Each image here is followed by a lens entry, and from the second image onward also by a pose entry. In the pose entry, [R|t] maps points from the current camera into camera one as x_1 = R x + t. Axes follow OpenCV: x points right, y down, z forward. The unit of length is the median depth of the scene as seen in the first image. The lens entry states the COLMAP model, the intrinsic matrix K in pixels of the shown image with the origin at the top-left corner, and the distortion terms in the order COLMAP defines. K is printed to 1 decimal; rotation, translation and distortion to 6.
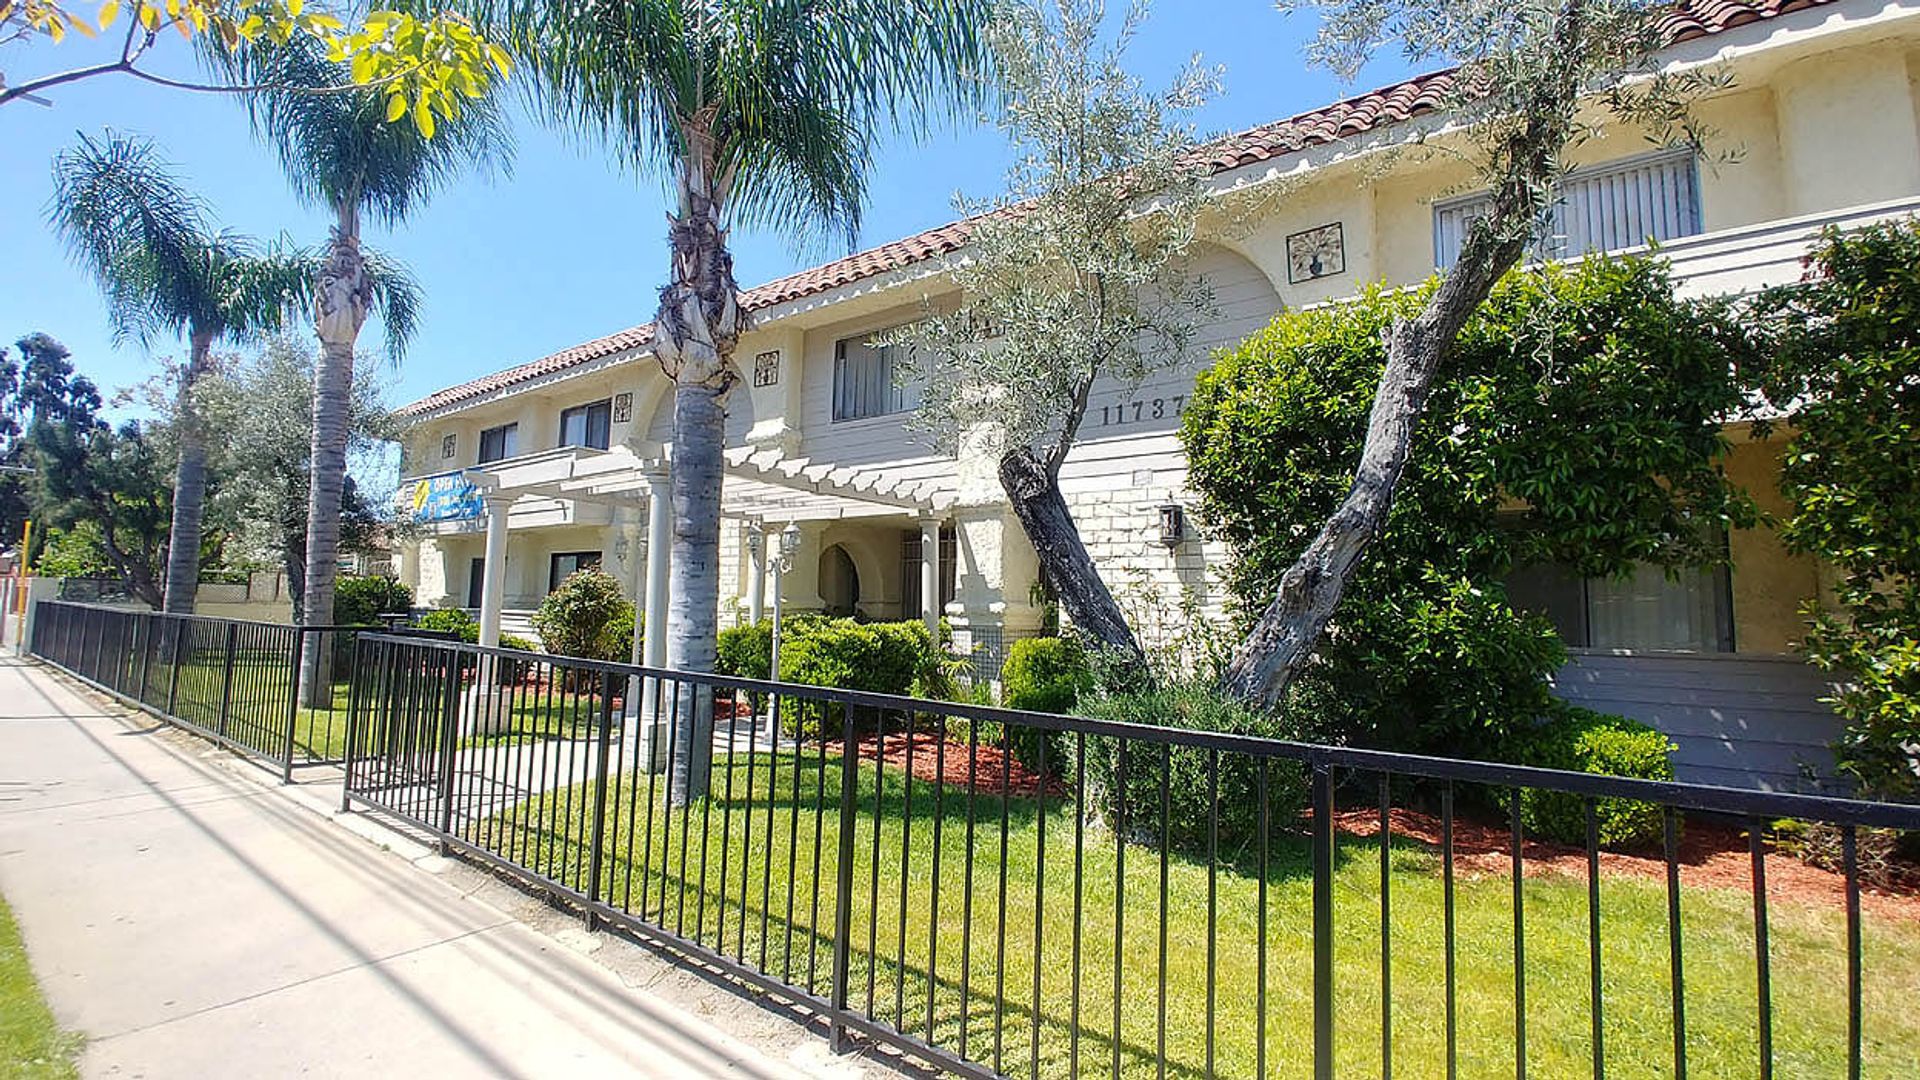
lens RADIAL K [[841.9, 0, 952.6], [0, 841.9, 528.4], [0, 0, 1]] dist [-0.035243, 0.010206]
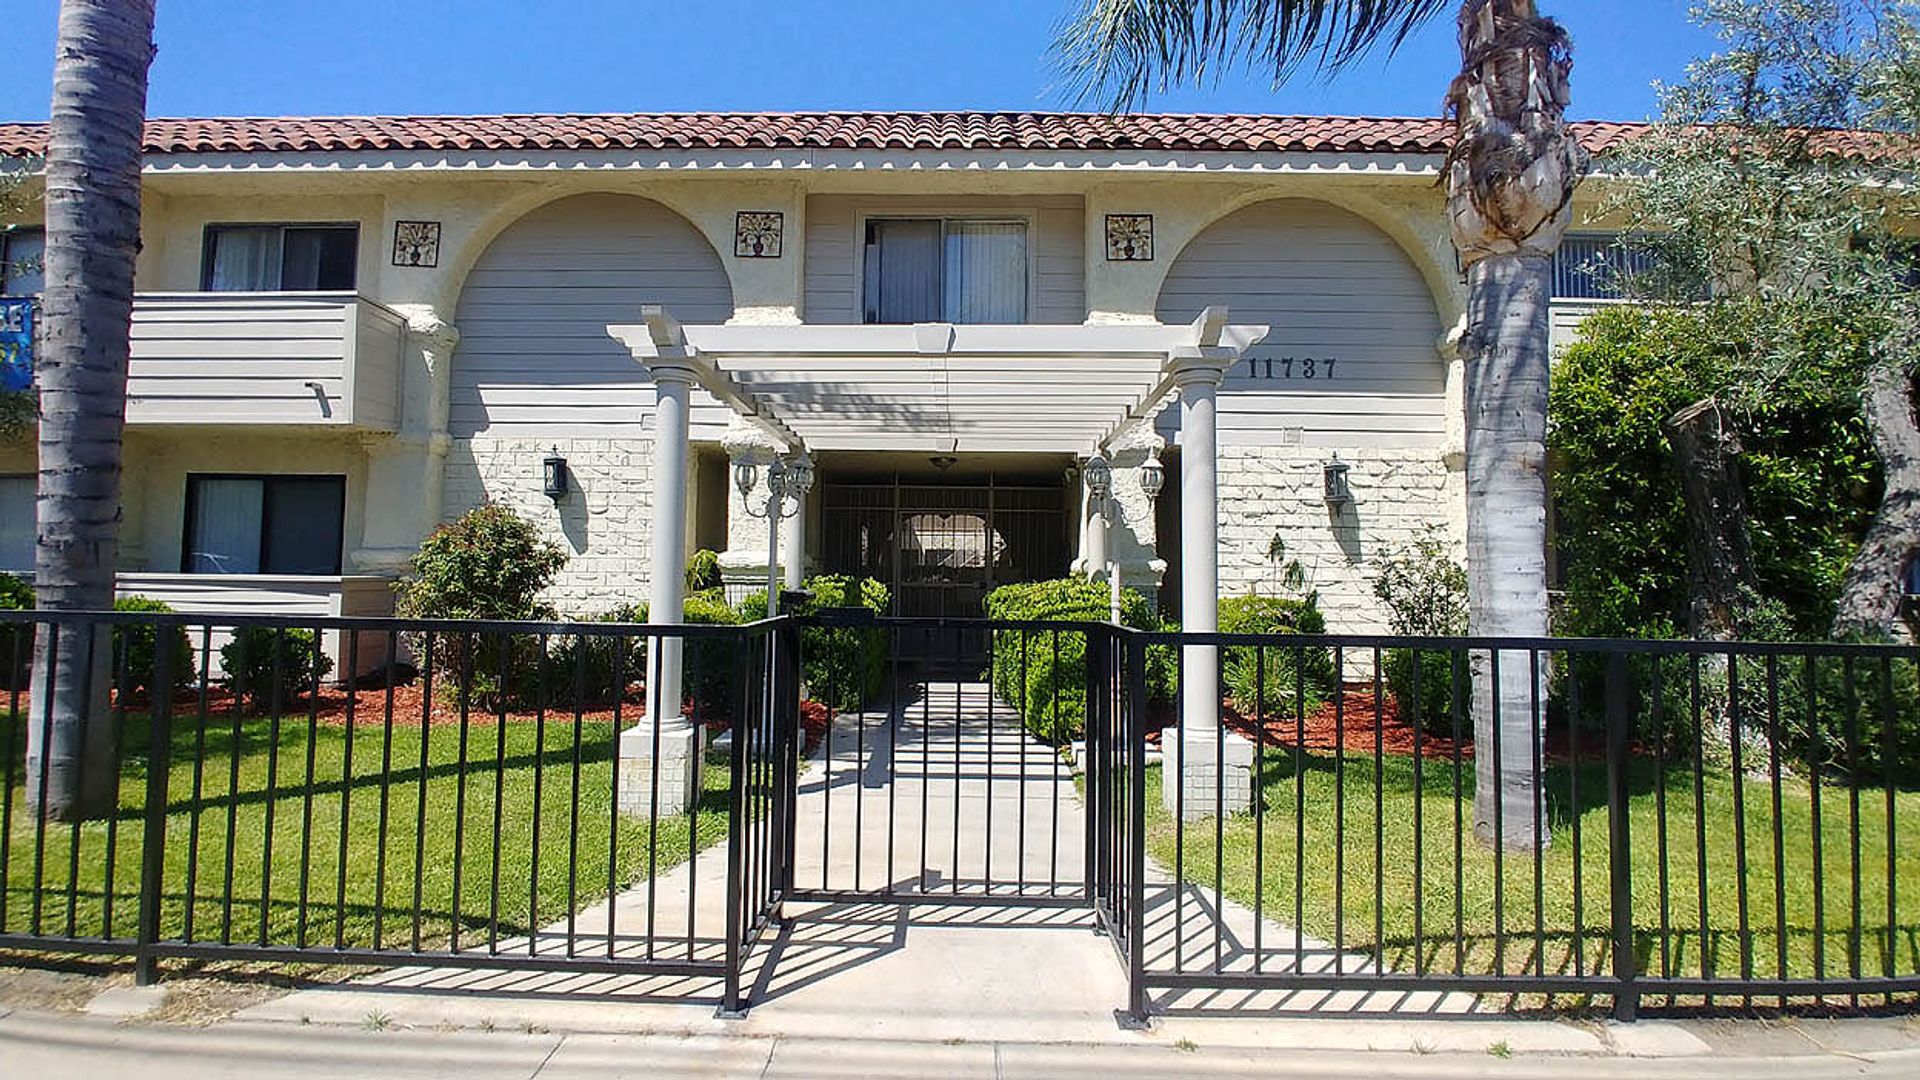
lens RADIAL K [[841.9, 0, 952.6], [0, 841.9, 528.4], [0, 0, 1]] dist [-0.035243, 0.010206]
pose [[0.809228, 0.015227, 0.587297, -0.651319], [-0.052501, 0.997539, 0.046476, 0.023554], [-0.585144, -0.068444, 0.808036, 0.399266]]
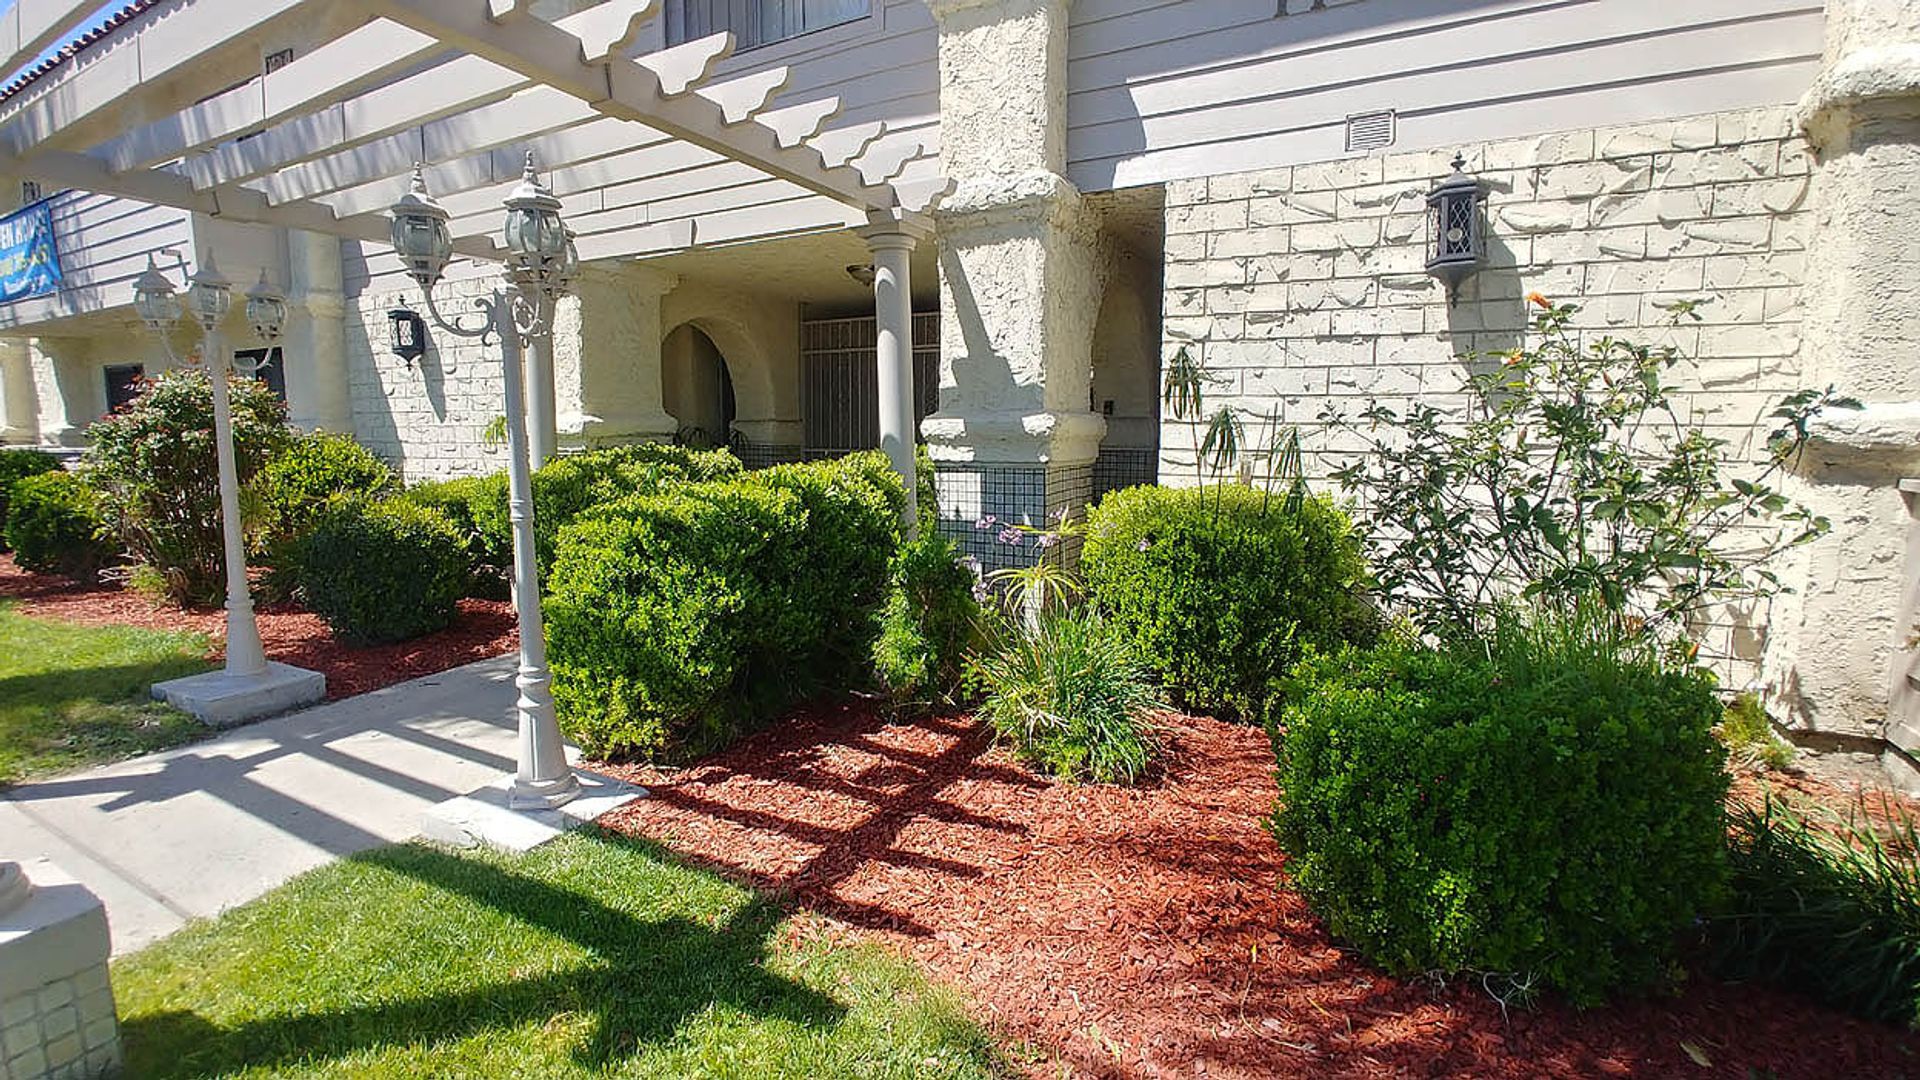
lens RADIAL K [[841.9, 0, 952.6], [0, 841.9, 528.4], [0, 0, 1]] dist [-0.035243, 0.010206]
pose [[0.988618, -0.037953, 0.145584, -0.066936], [0.005766, 0.976505, 0.215418, 0.047887], [-0.150339, -0.212127, 0.965609, 0.525000]]
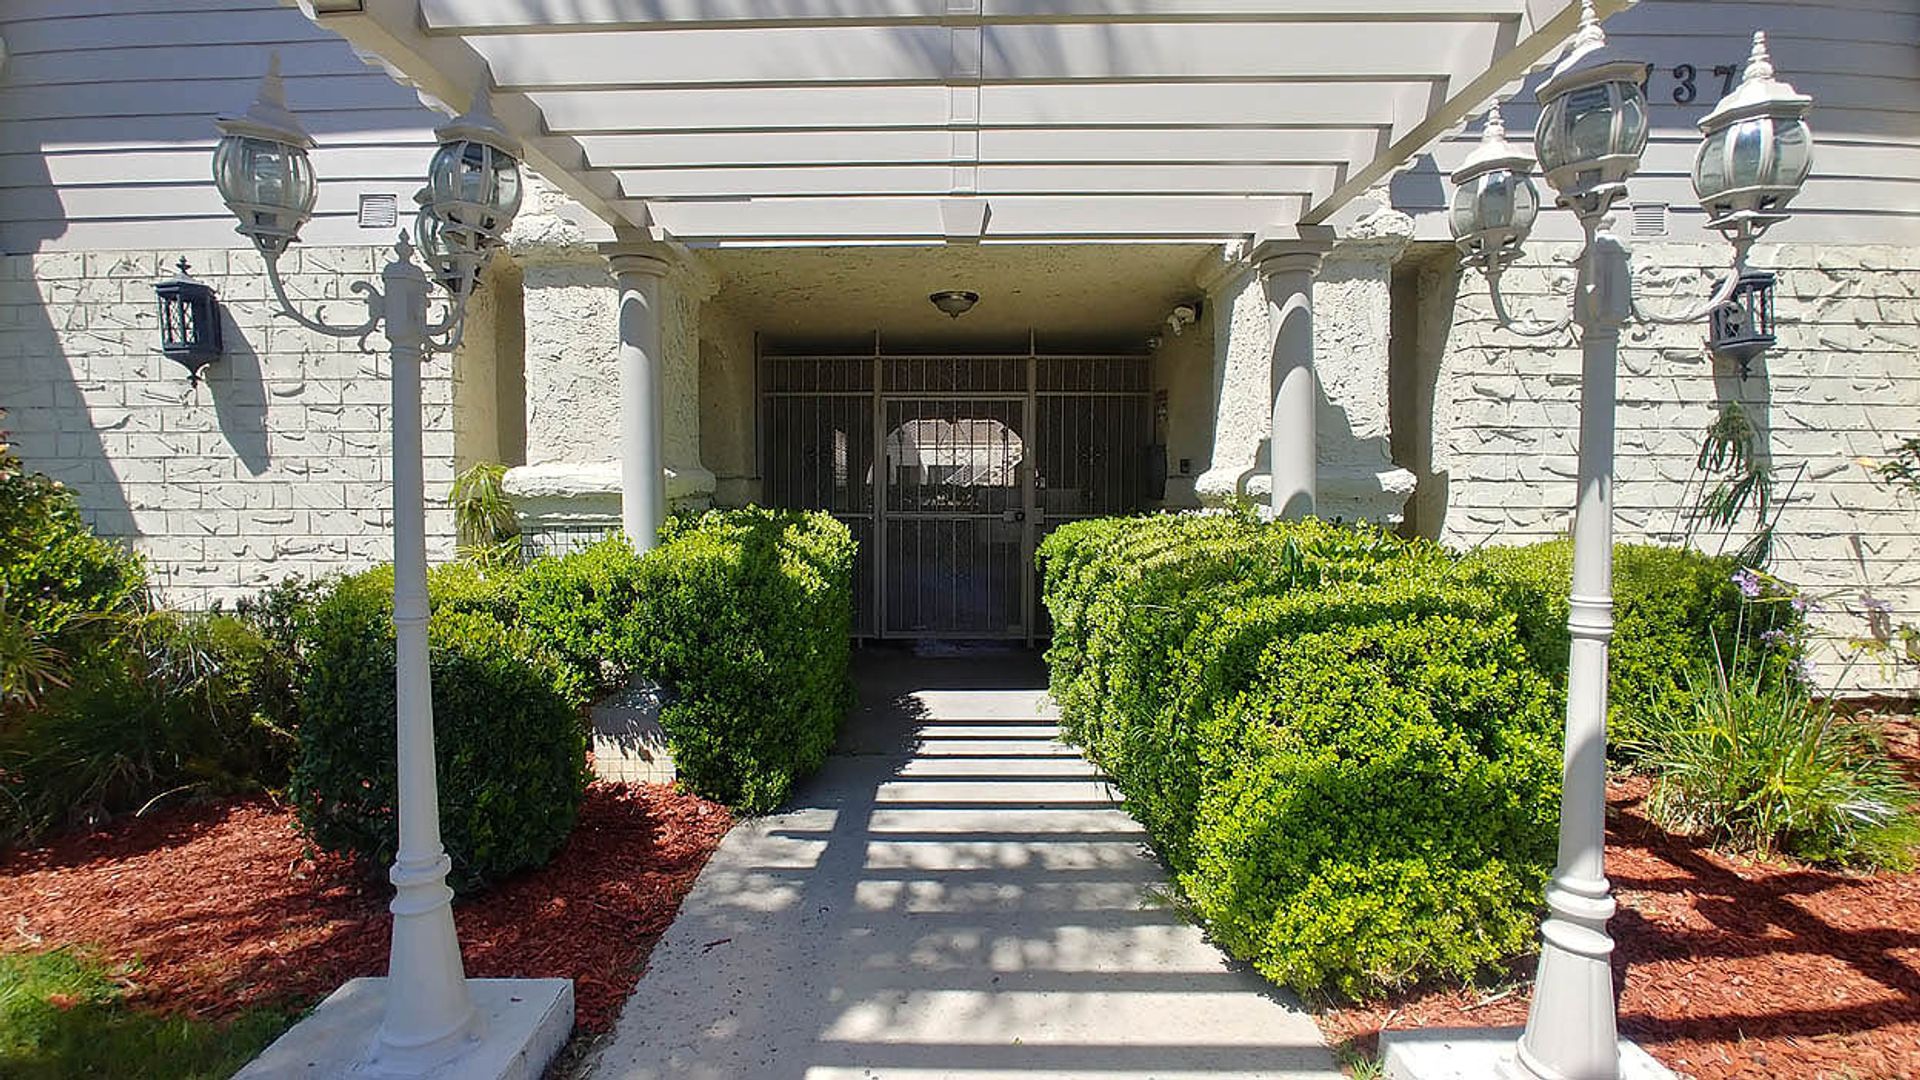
lens RADIAL K [[832.6, 0, 952.8], [0, 832.6, 533.5], [0, 0, 1]] dist [-0.022668, 0.000446]
pose [[0.810775, -0.056775, 0.582598, -0.388480], [-0.039120, 0.987805, 0.150704, 0.064193], [-0.584050, -0.144978, 0.798666, 0.779853]]
